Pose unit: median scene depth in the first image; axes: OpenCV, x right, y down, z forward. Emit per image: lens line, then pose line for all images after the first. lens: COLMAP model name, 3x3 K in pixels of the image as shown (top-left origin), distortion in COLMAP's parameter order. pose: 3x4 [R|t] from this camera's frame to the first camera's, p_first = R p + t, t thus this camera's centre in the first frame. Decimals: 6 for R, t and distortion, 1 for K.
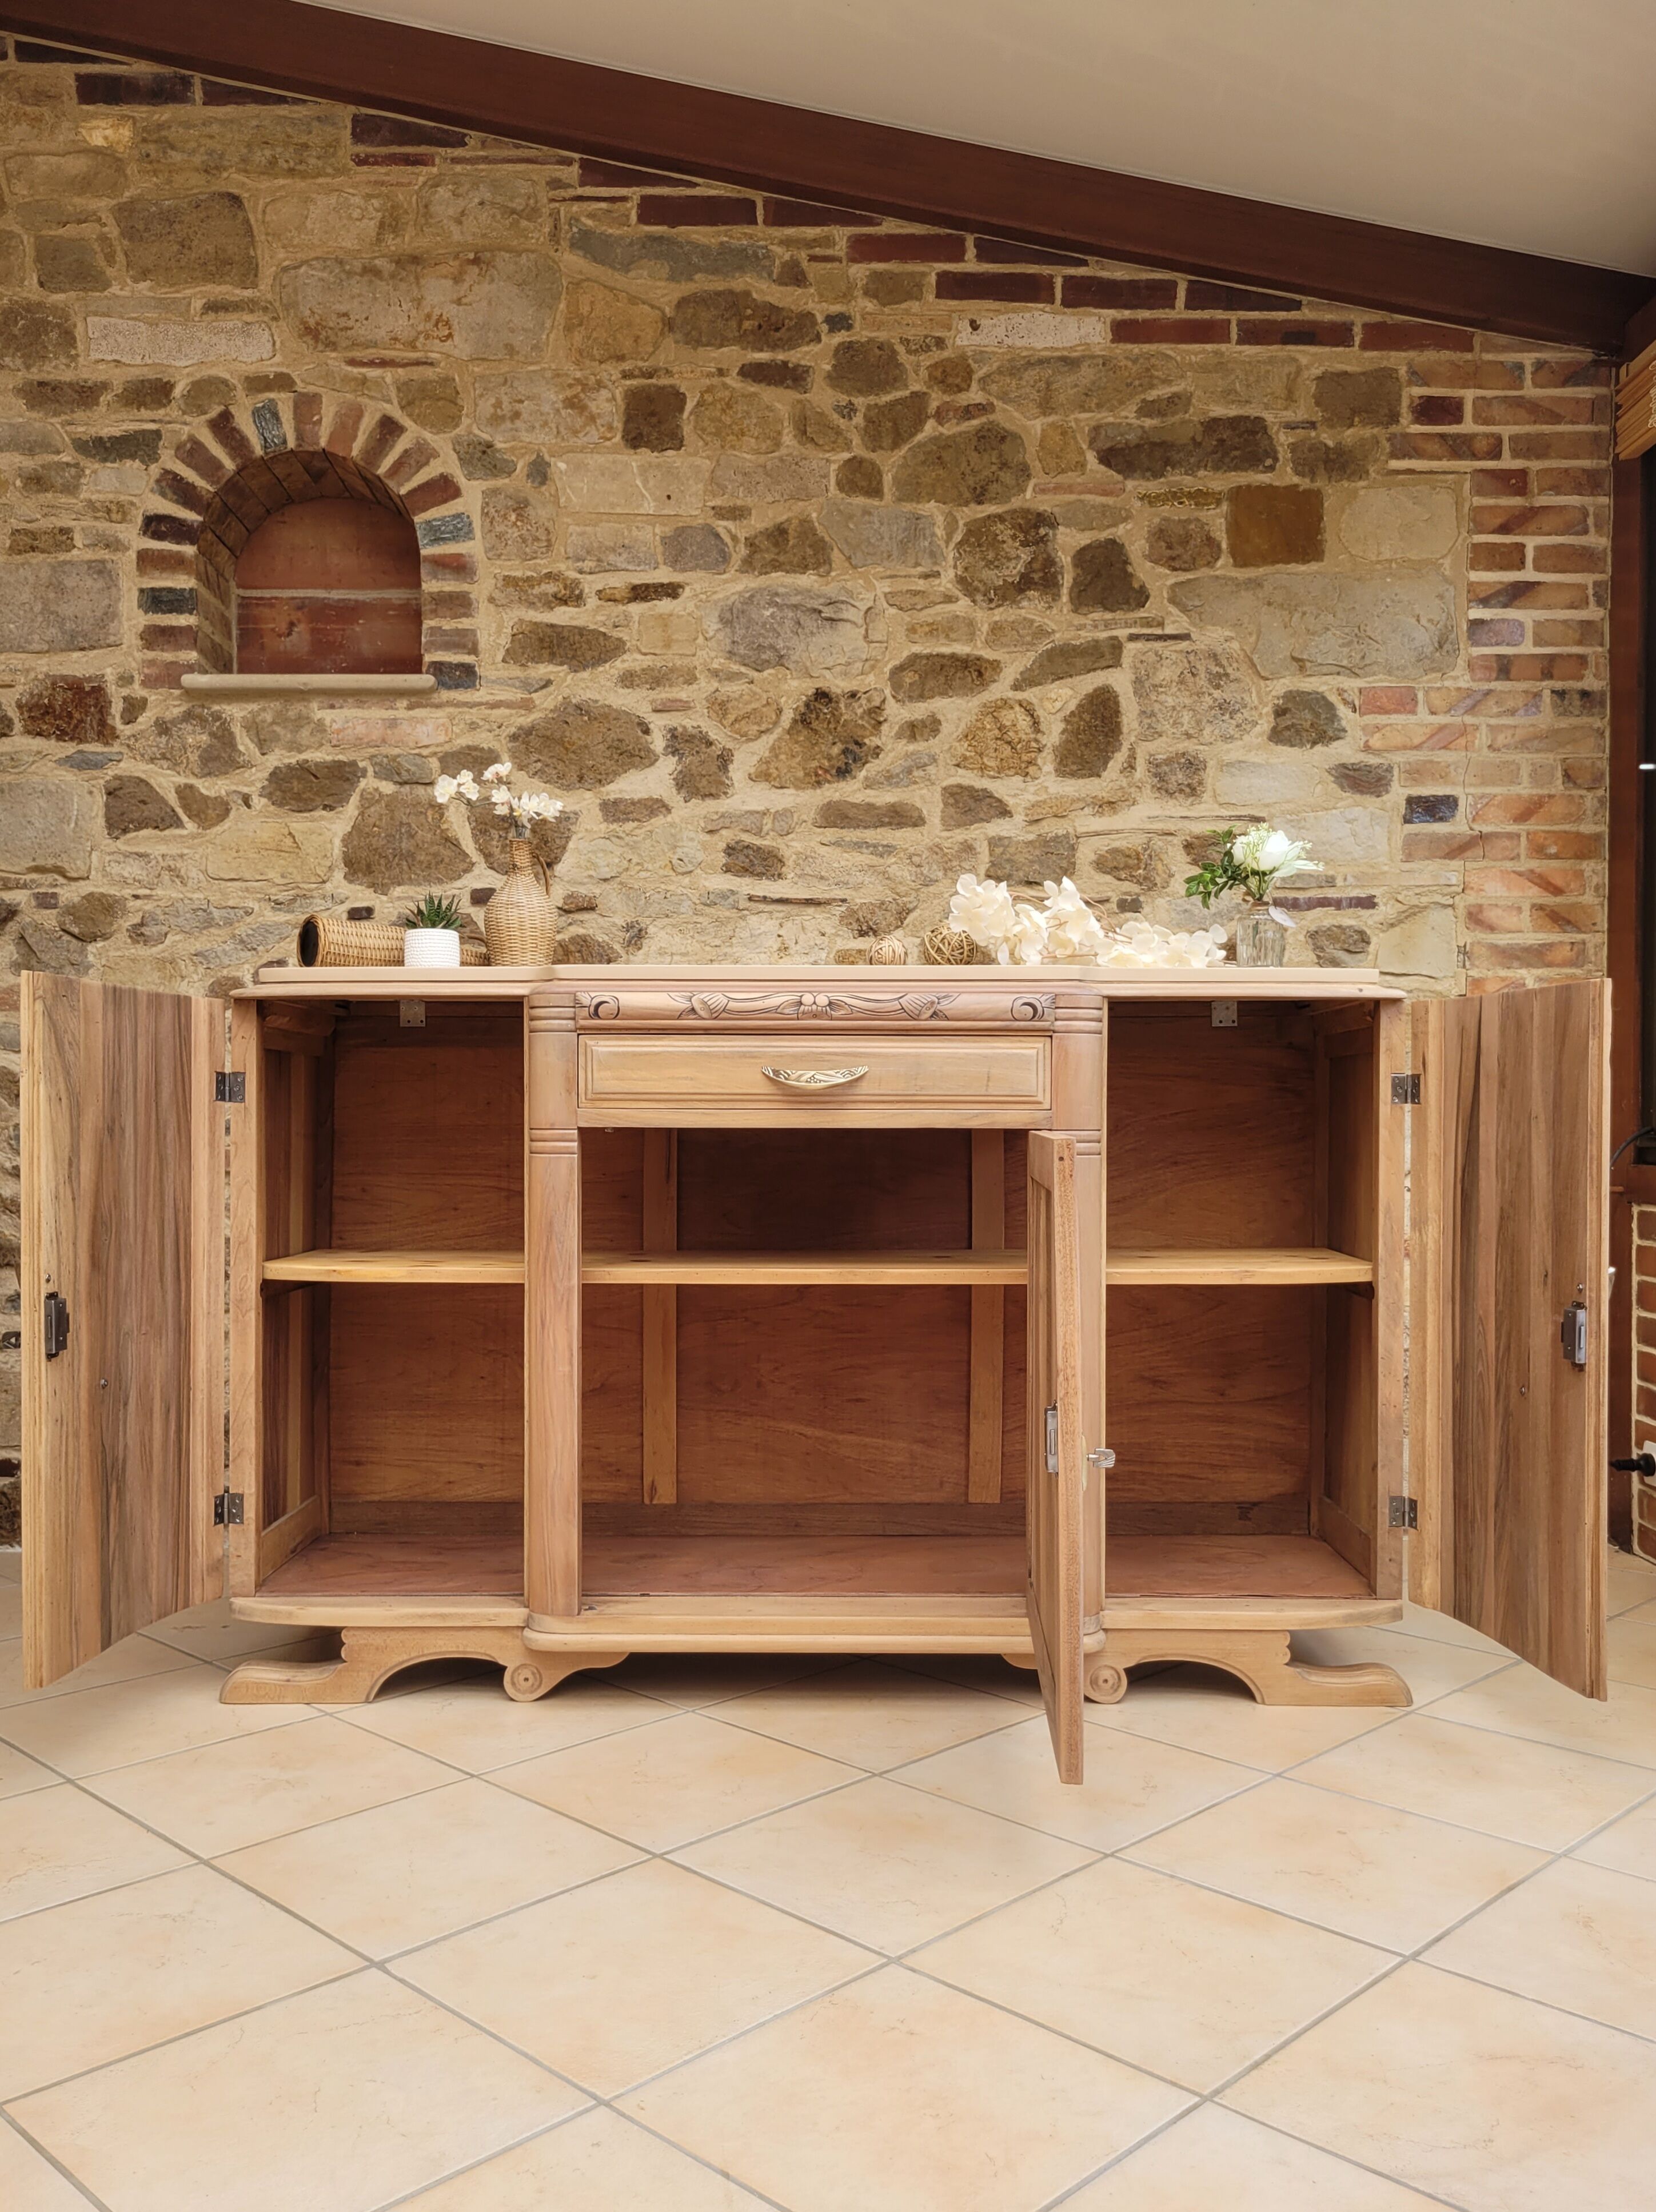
lens RADIAL K [[1794.2, 0, 832.8], [0, 1794.2, 1152.8], [0, 0, 1]] dist [0.040933, -0.035307]
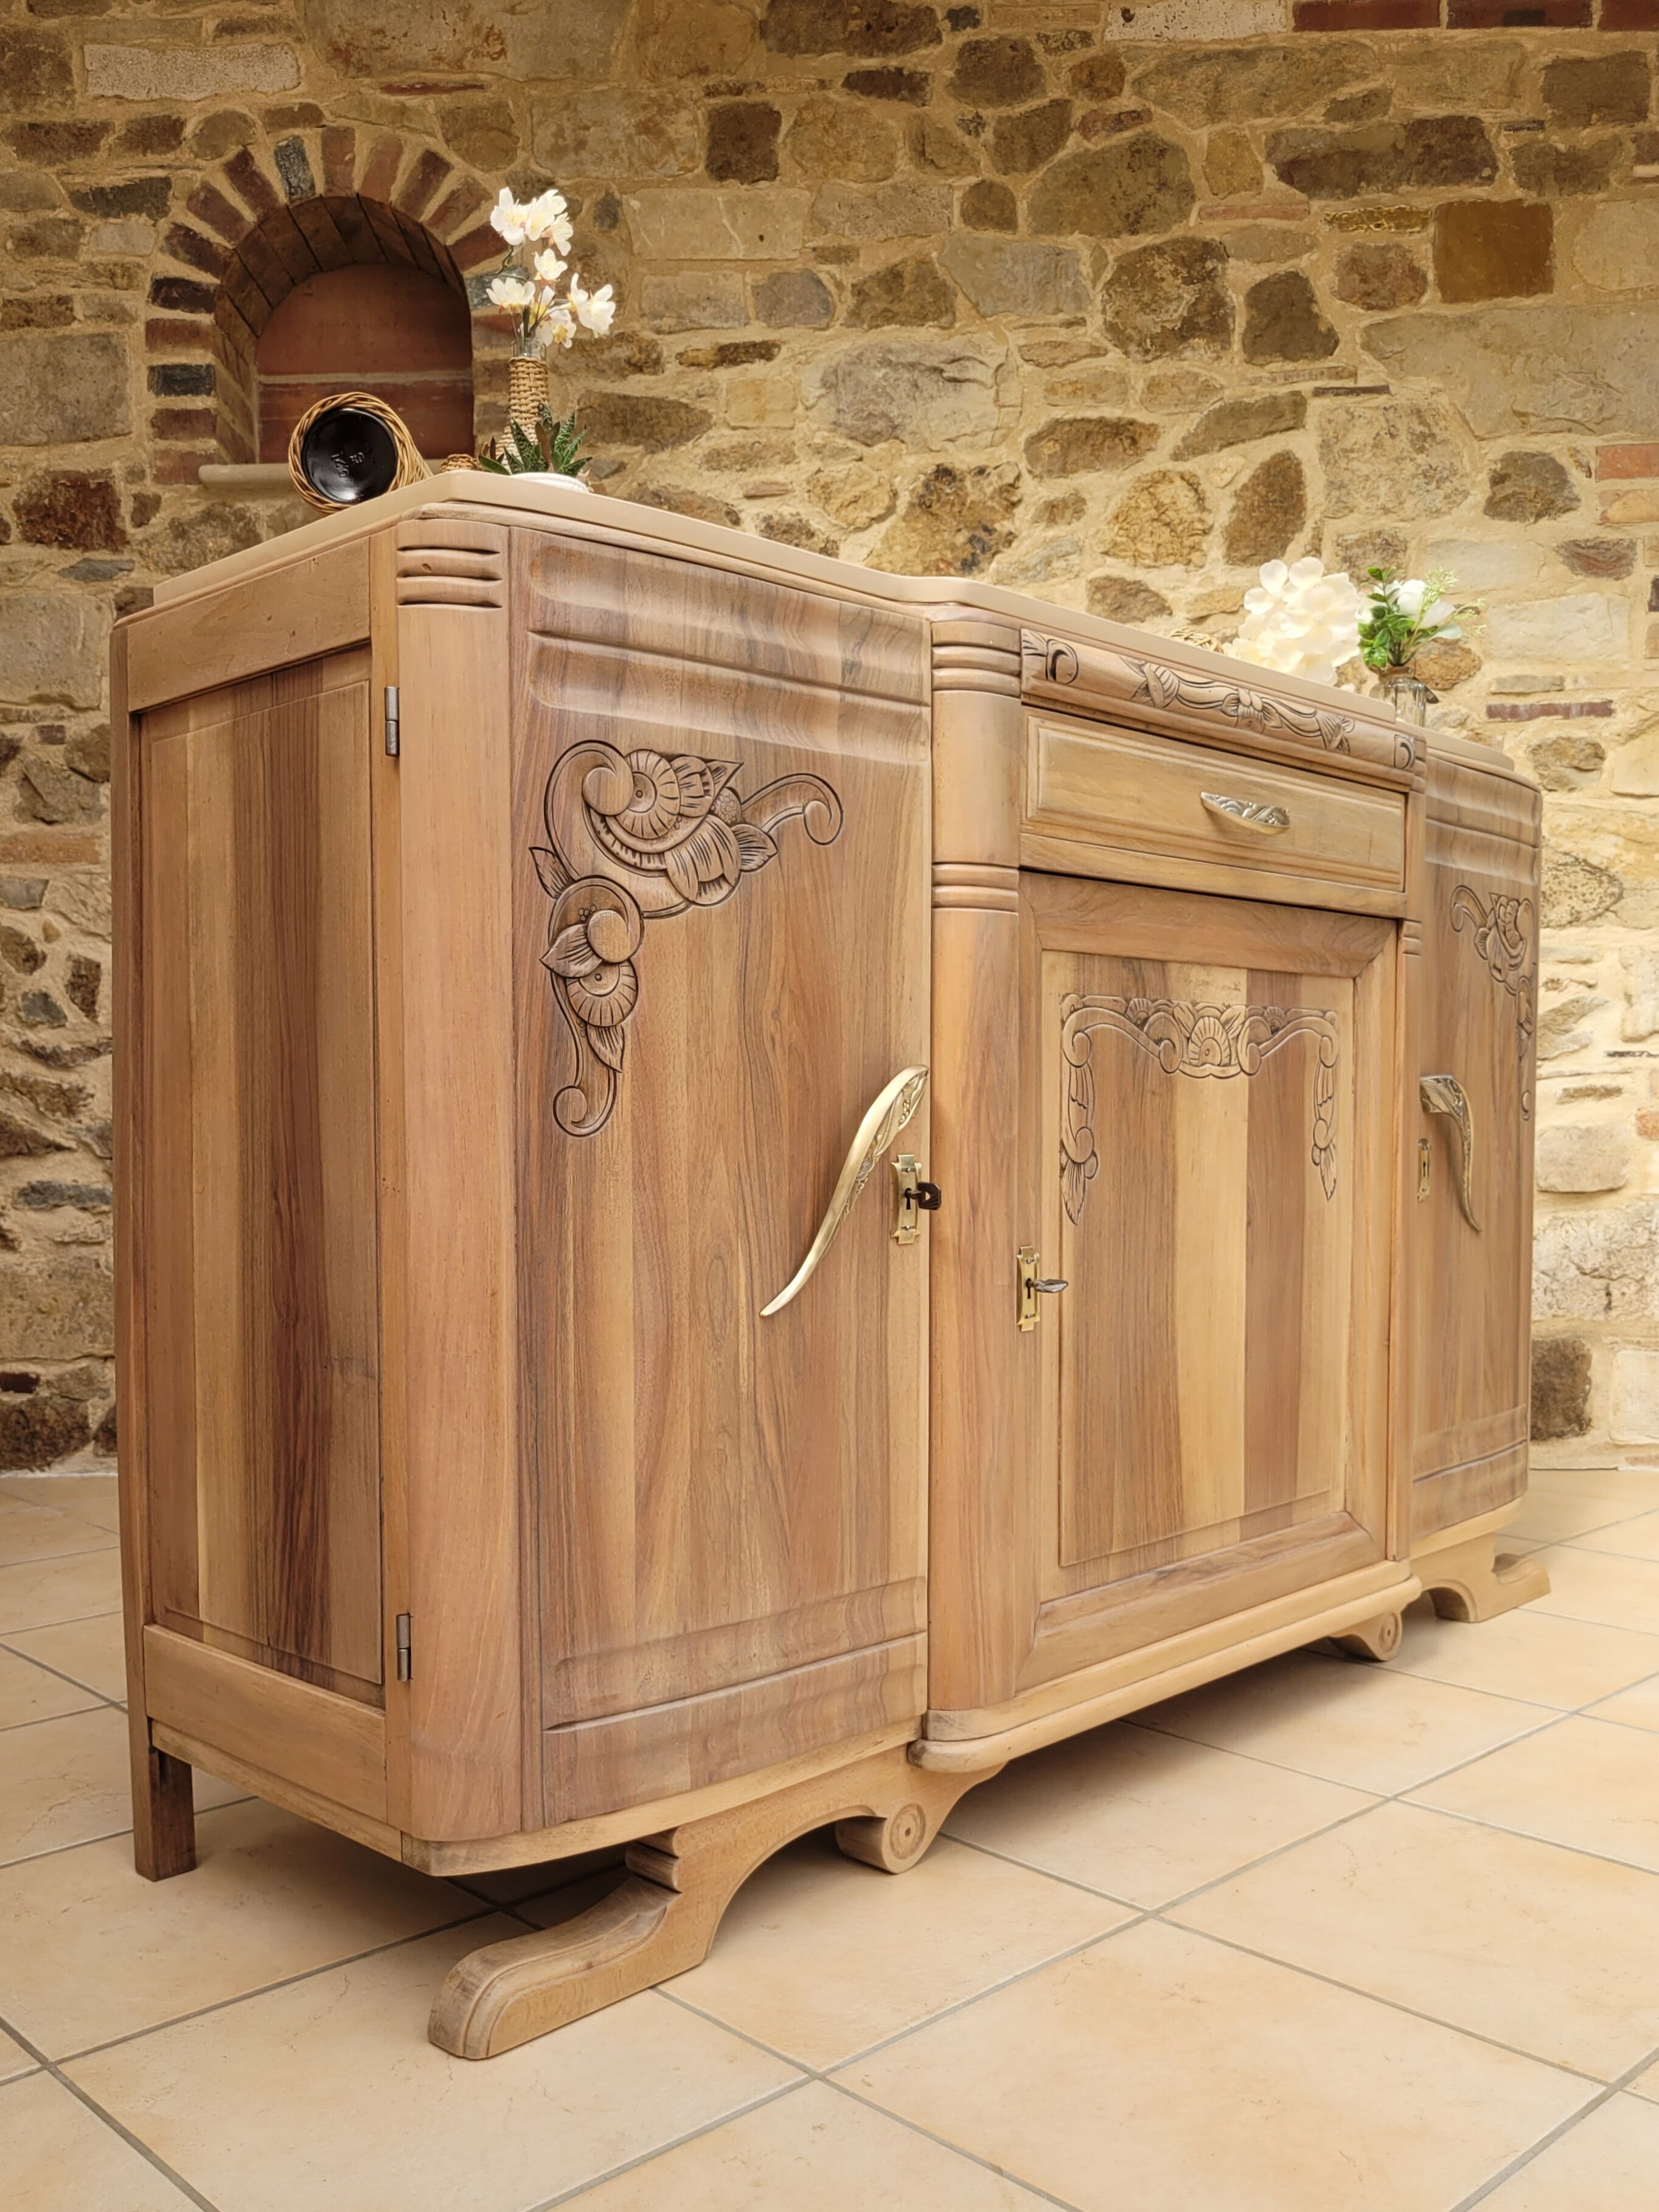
lens RADIAL K [[1913.7, 0, 764.6], [0, 1913.7, 1202.9], [0, 0, 1]] dist [0.041261, -0.042923]
pose [[0.998577, -0.005464, -0.053054, -0.044058], [0.007623, 0.999147, 0.040578, 0.050420], [0.052787, -0.040925, 0.997767, 0.082197]]
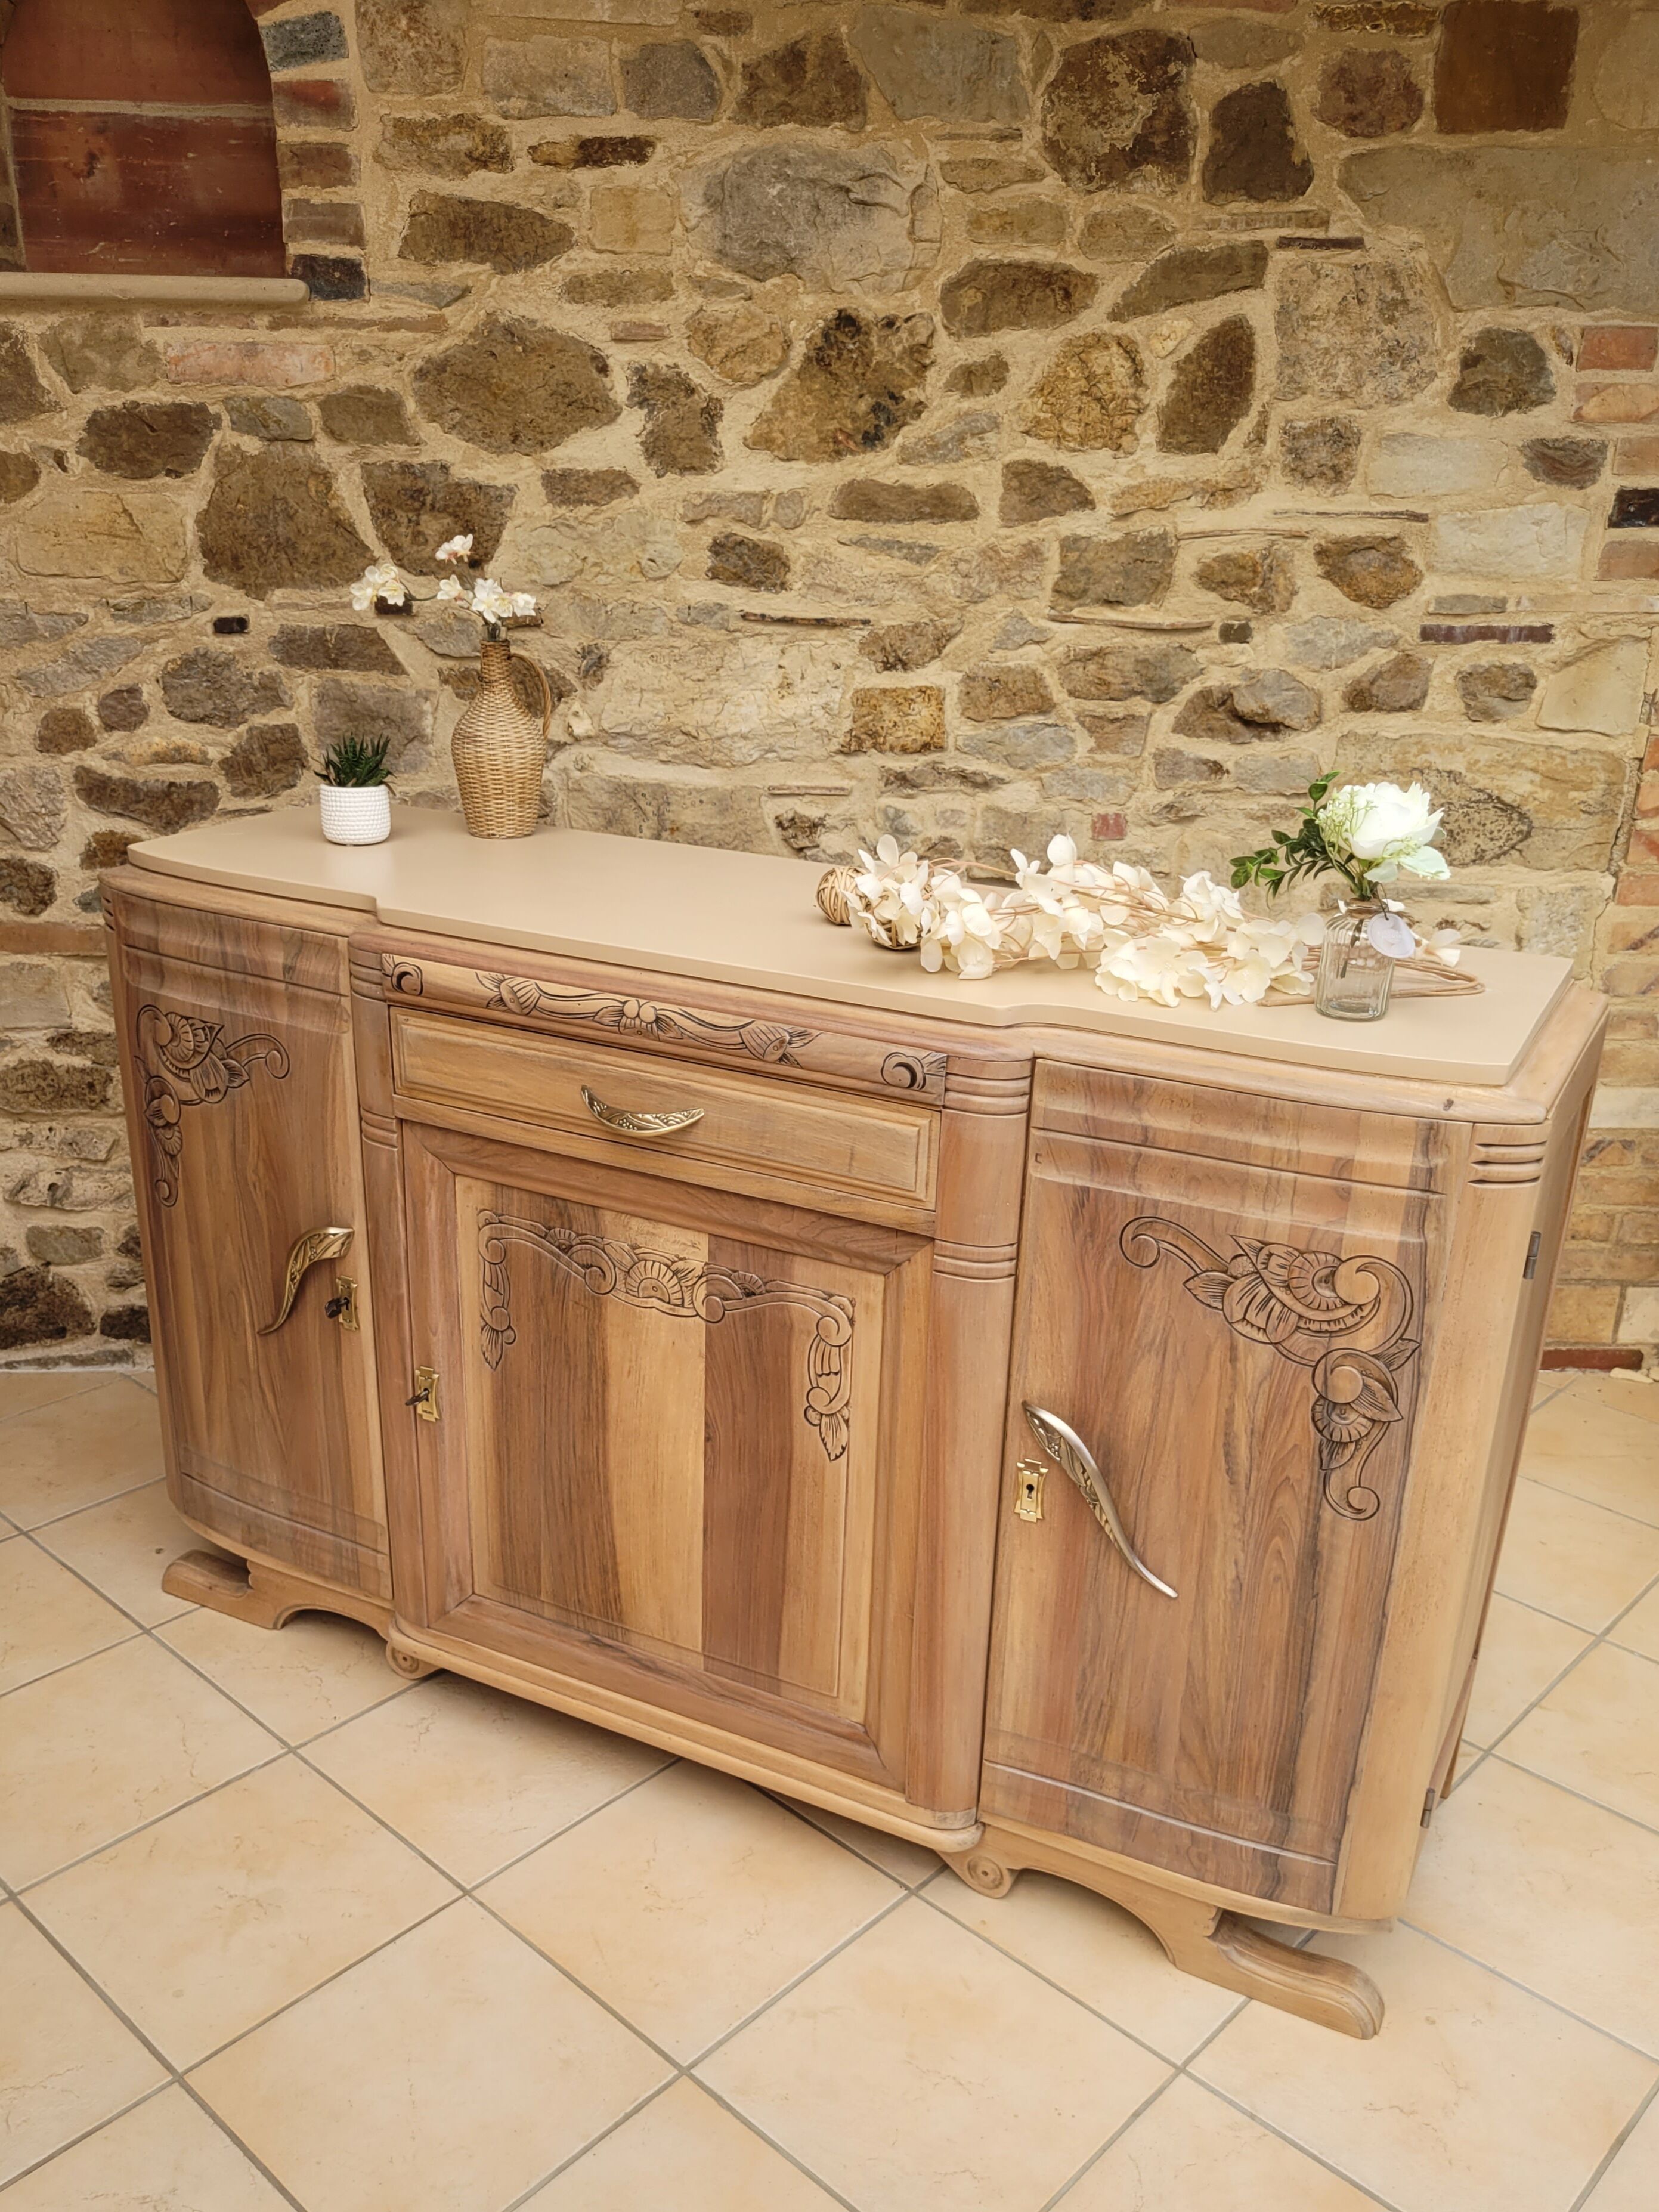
lens RADIAL K [[1875.0, 0, 803.8], [0, 1875.0, 1227.0], [0, 0, 1]] dist [0.047824, -0.048683]
pose [[0.999463, 0.014434, 0.029403, -0.040346], [-0.024487, 0.925458, 0.378058, -0.204815], [-0.021754, -0.378575, 0.925315, 0.160793]]
